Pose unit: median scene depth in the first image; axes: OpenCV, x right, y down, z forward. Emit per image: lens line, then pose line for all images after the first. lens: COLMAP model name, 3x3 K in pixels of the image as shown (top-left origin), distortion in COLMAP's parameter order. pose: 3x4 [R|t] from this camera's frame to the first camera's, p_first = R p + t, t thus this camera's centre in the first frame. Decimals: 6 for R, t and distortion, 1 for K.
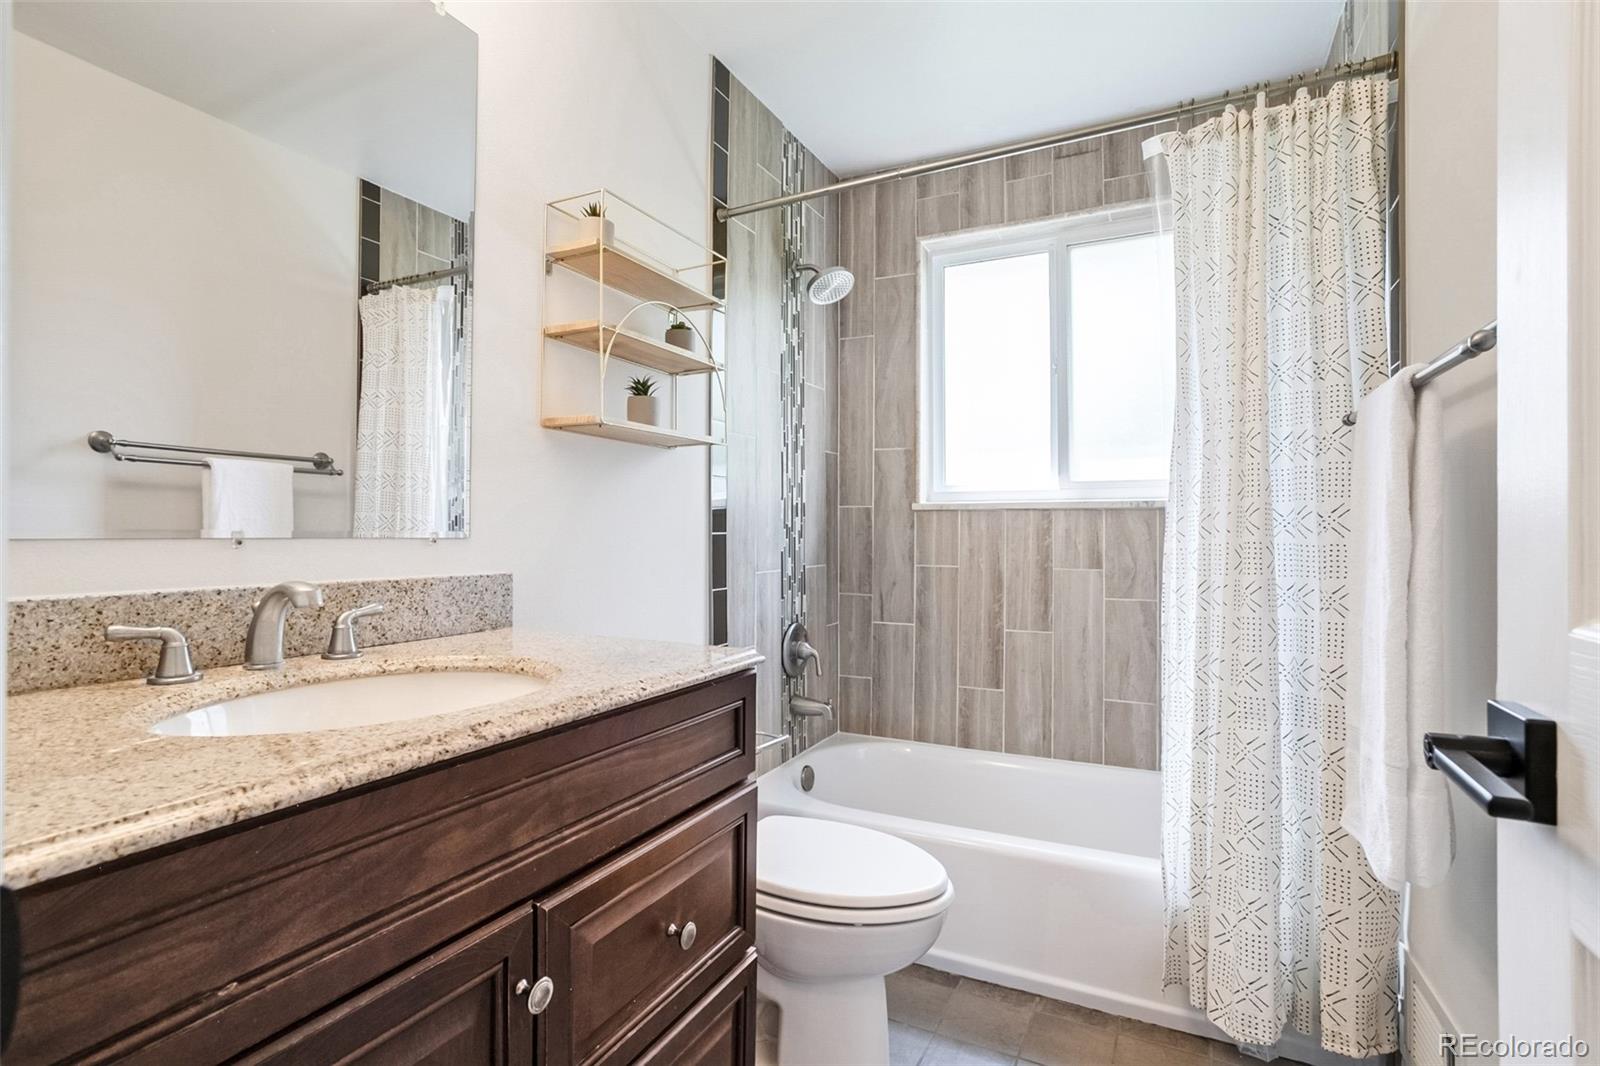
lens RADIAL K [[782.6, 0, 806.2], [0, 782.6, 529.4], [0, 0, 1]] dist [0.001147, 0.000604]
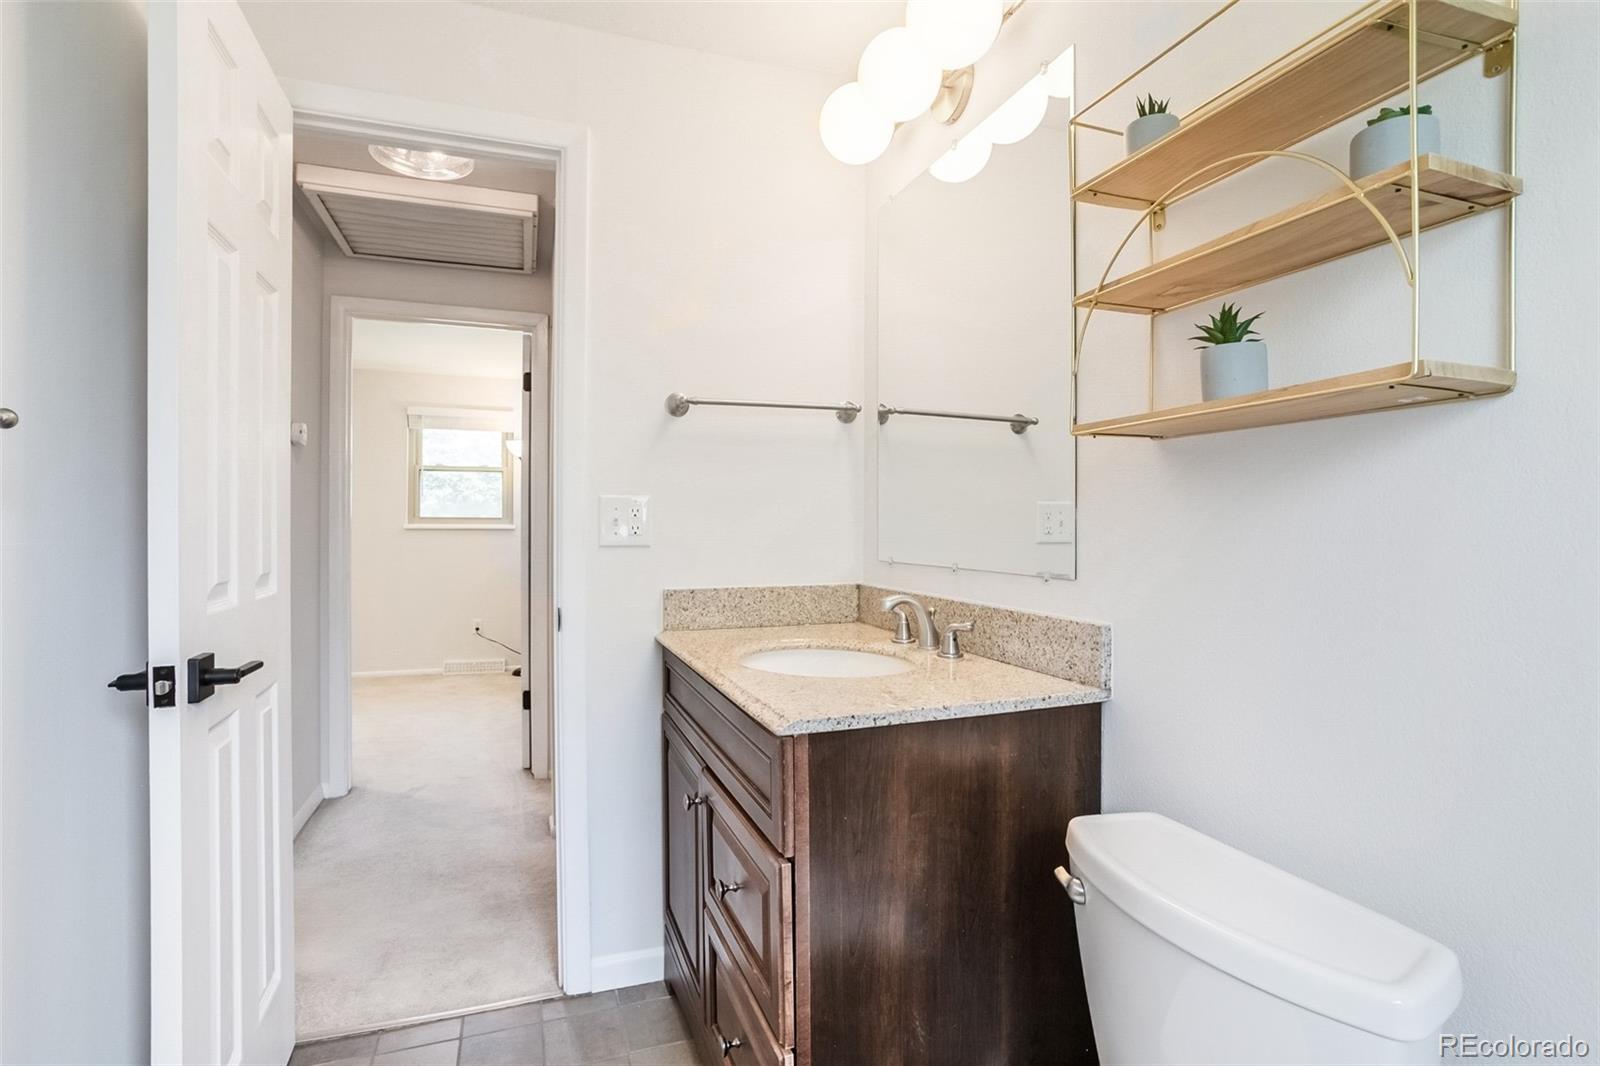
lens RADIAL K [[782.6, 0, 806.2], [0, 782.6, 529.4], [0, 0, 1]] dist [0.001147, 0.000604]
pose [[-0.686186, 0.002276, -0.727422, 0.499082], [0.004473, 0.999989, -0.001090, -0.052391], [0.727412, -0.004002, -0.686189, 1.480224]]
